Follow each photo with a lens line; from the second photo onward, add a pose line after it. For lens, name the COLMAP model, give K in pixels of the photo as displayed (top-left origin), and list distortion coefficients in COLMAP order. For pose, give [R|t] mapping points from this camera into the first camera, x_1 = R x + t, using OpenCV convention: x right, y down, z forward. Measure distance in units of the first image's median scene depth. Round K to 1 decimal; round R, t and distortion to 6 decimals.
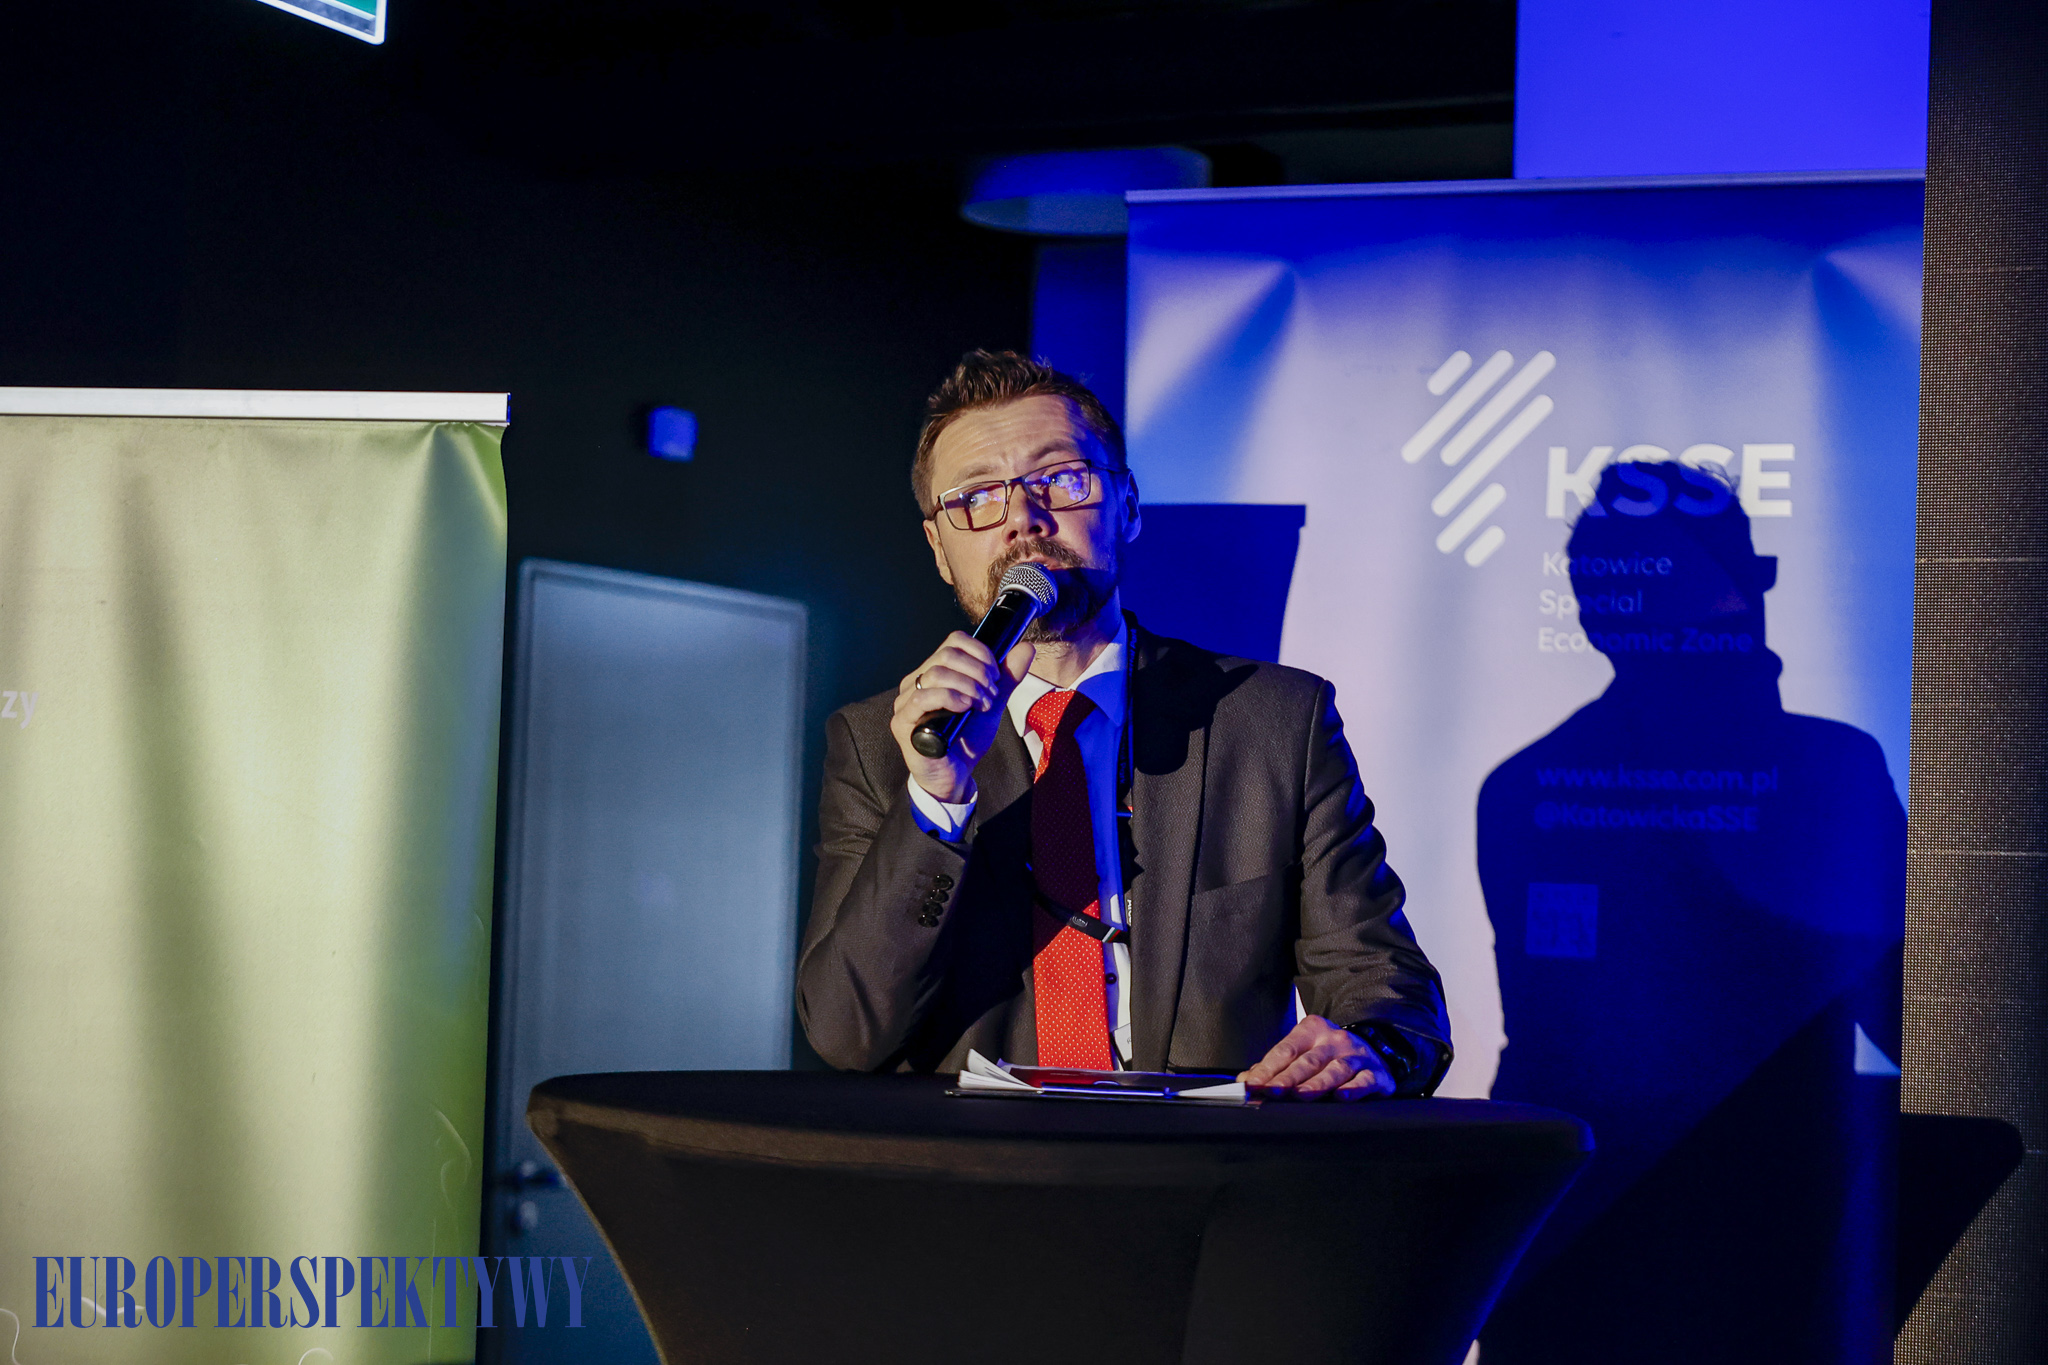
lens RADIAL K [[3986.7, 0, 1024.0], [0, 3986.7, 682.5], [0, 0, 1]] dist [-0.000046, 0.048156]
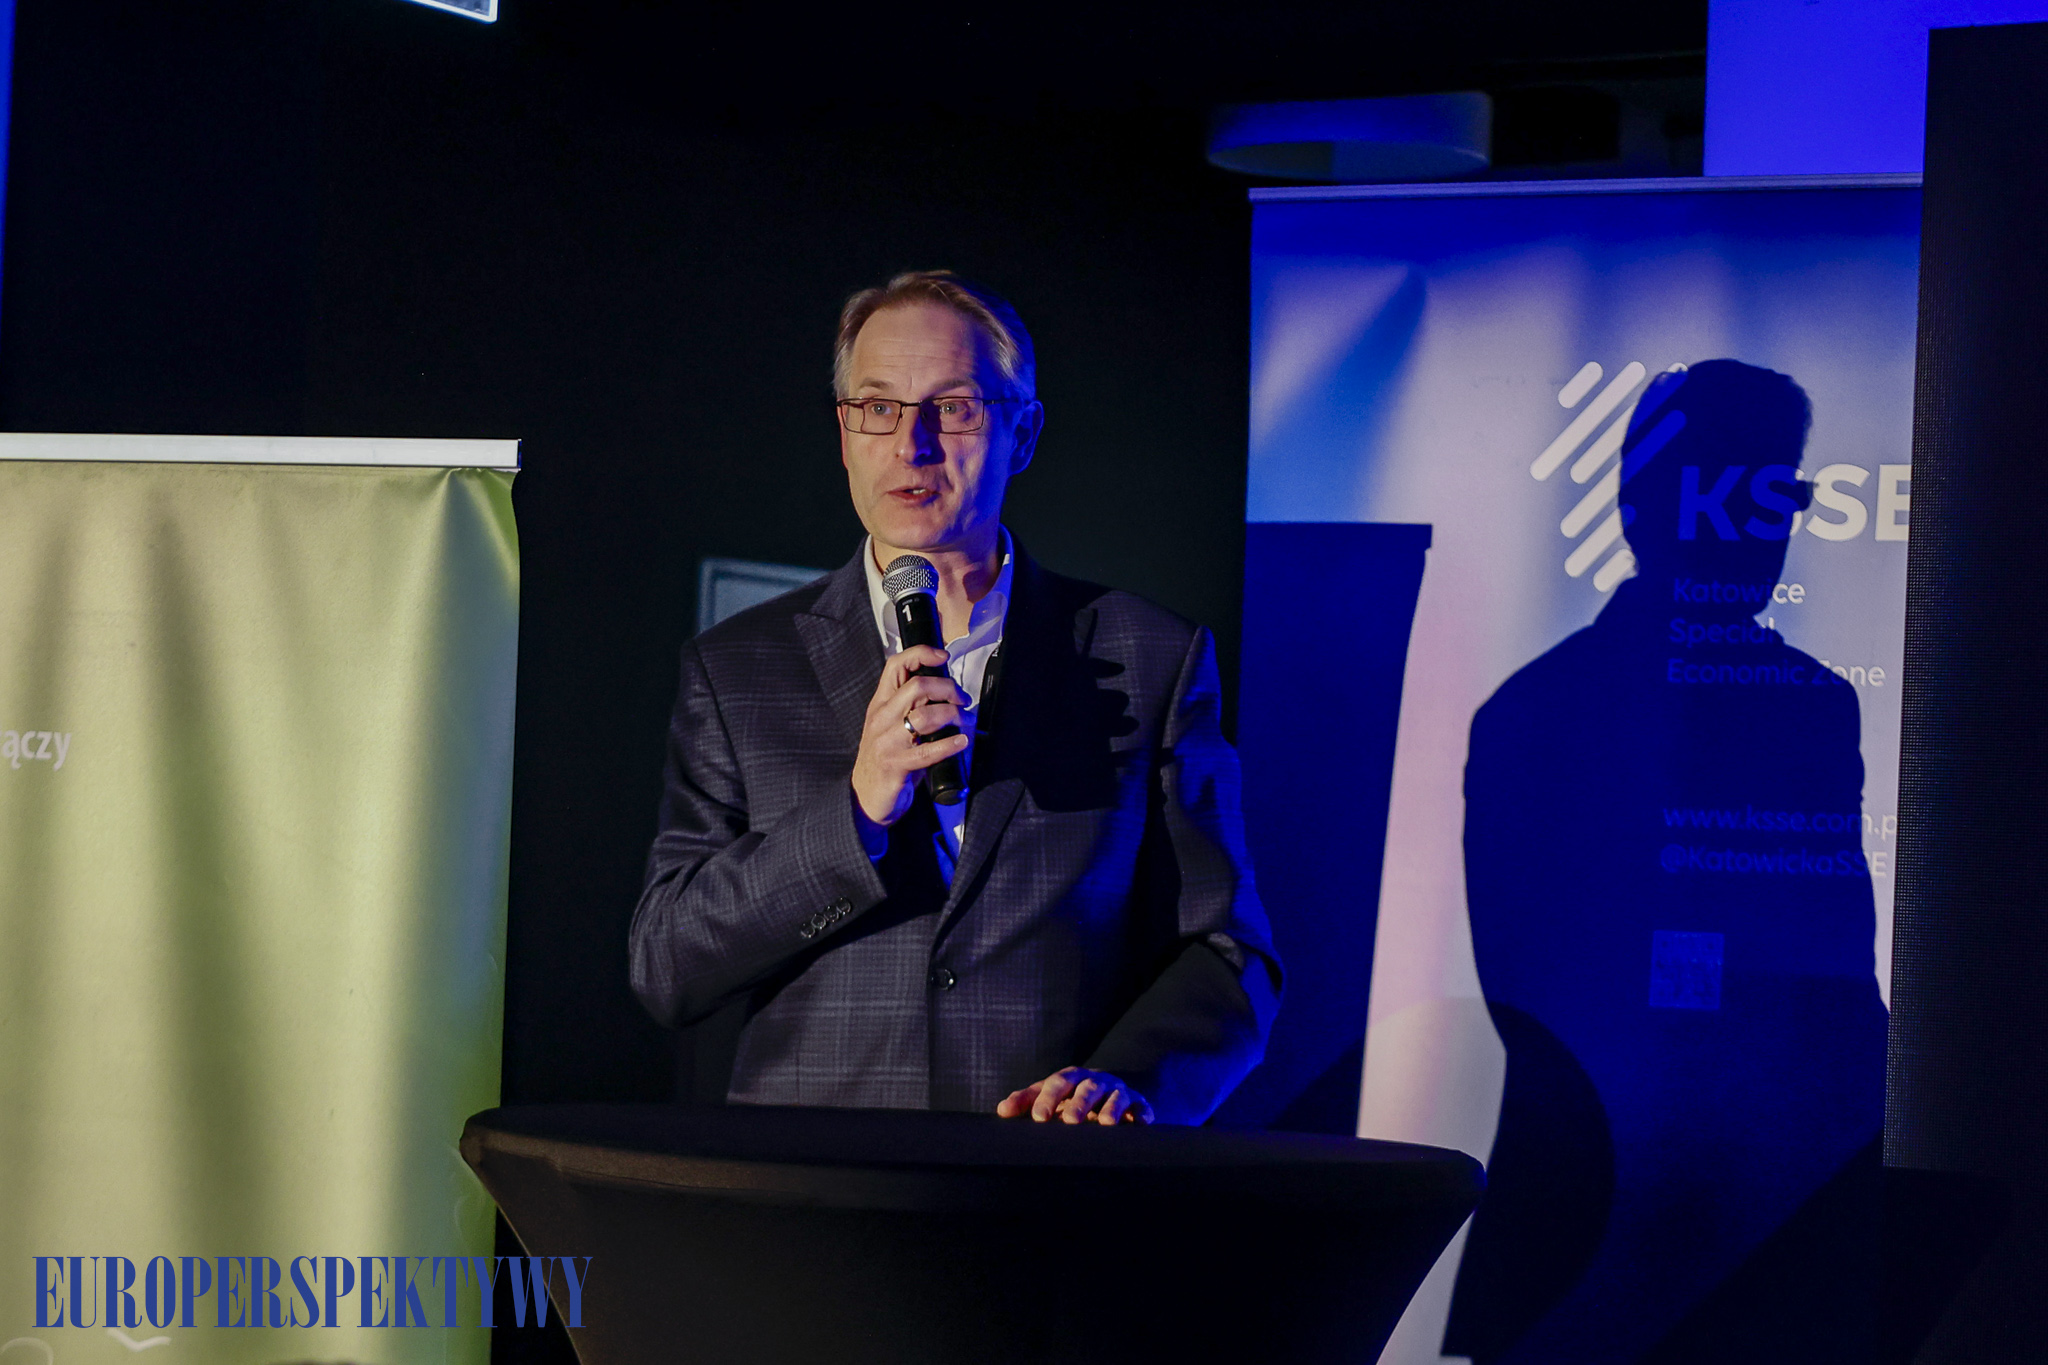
lens RADIAL K [[5183.2, 0, 1024.0], [0, 5183.2, 682.5], [0, 0, 1]] dist [-0.074415, 0.784381]
pose [[0.994215, 0.001334, -0.107397, 0.134486], [-0.000760, 0.999985, 0.005382, -0.017753], [0.107402, -0.005269, 0.994202, -0.280866]]
